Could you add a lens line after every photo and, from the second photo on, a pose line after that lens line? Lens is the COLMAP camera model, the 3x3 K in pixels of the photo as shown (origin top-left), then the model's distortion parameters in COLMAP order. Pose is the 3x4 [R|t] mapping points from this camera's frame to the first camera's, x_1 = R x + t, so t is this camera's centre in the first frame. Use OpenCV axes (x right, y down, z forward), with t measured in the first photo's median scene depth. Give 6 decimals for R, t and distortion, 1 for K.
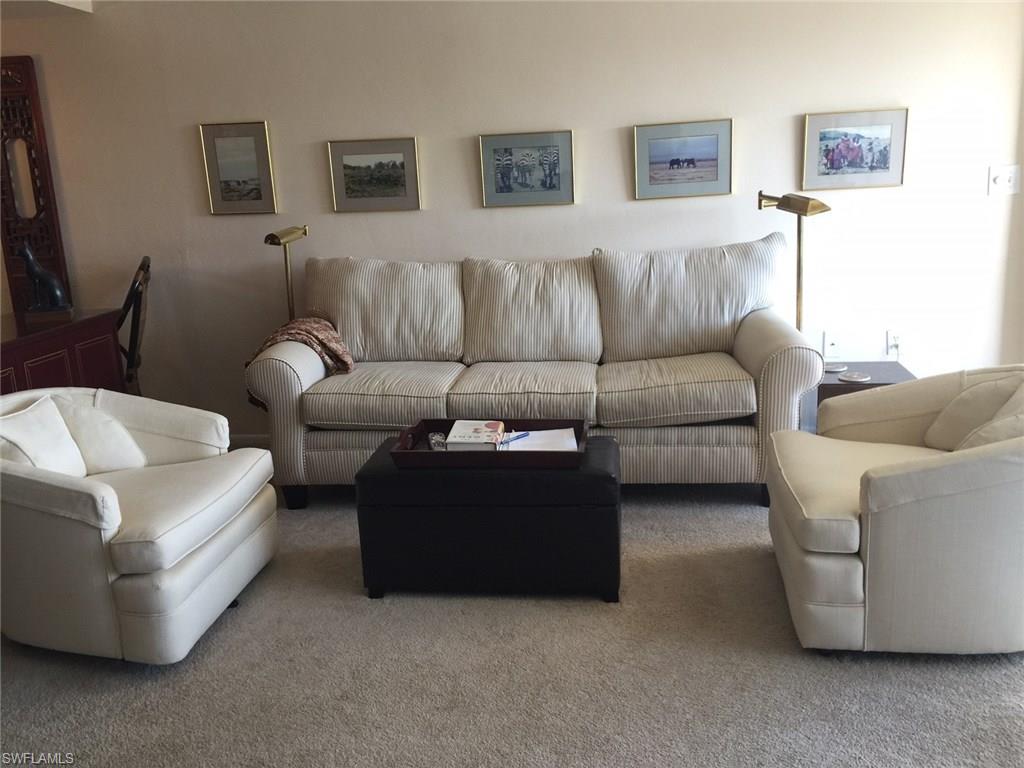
lens RADIAL K [[873.3, 0, 509.6], [0, 873.3, 368.3], [0, 0, 1]] dist [0.072630, -0.084560]
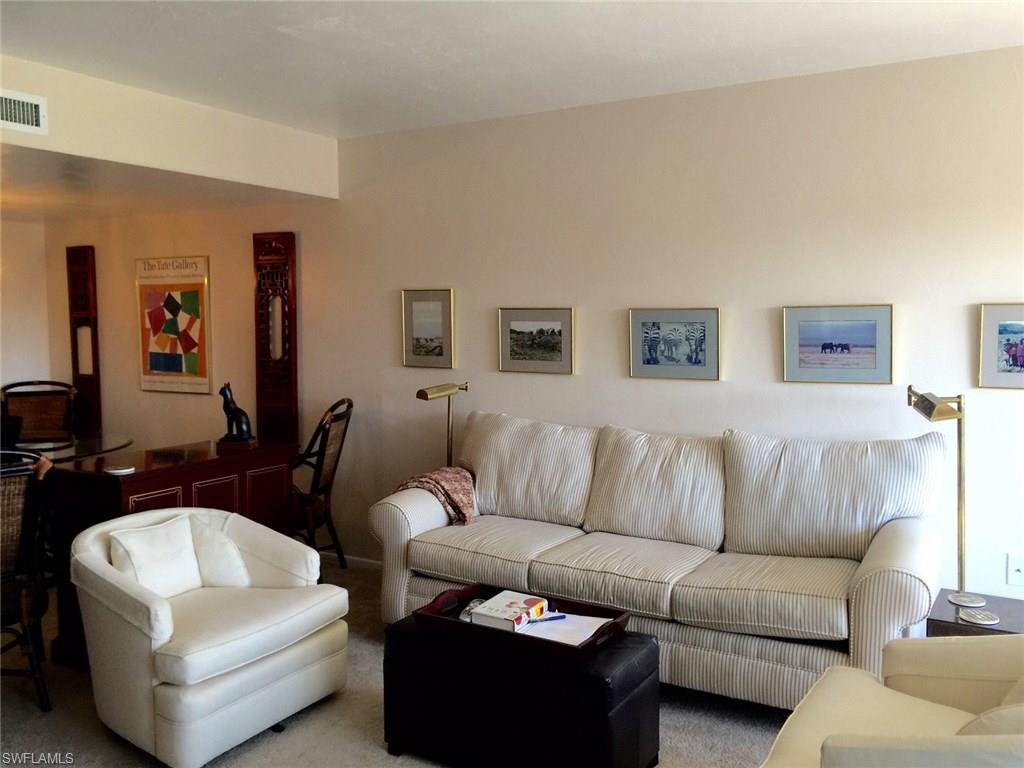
lens RADIAL K [[873.3, 0, 509.6], [0, 873.3, 368.3], [0, 0, 1]] dist [0.072630, -0.084560]
pose [[0.921098, 0.069183, -0.383134, 0.242862], [-0.127314, 0.983505, -0.128486, -0.048903], [0.367925, 0.167127, 0.914713, 0.021556]]
